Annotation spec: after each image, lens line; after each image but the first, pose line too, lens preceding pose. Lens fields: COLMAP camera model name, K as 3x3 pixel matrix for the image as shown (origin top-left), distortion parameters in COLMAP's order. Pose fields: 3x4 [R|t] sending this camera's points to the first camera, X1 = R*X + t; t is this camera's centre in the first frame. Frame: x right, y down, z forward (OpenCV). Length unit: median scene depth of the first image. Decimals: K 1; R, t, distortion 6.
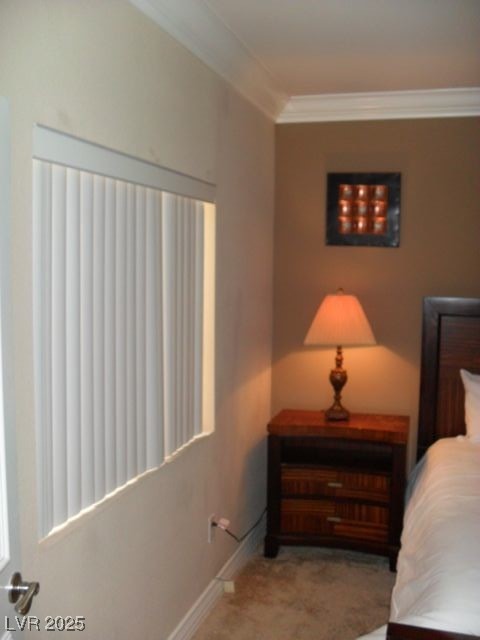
lens RADIAL K [[683.1, 0, 240.0], [0, 683.1, 320.0], [0, 0, 1]] dist [-0.224436, 0.331941]
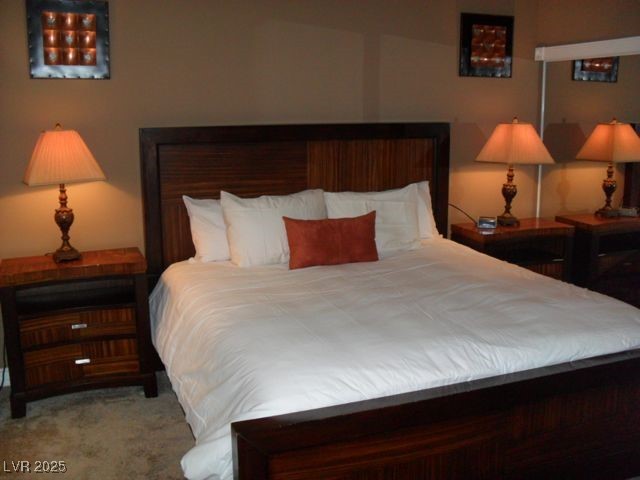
lens RADIAL K [[683.1, 0, 320.0], [0, 683.1, 240.0], [0, 0, 1]] dist [-0.224436, 0.331941]
pose [[0.777929, -0.136663, 0.613311, -0.160696], [0.063858, 0.988203, 0.139201, 0.009033], [-0.625099, -0.069123, 0.777479, 0.038537]]
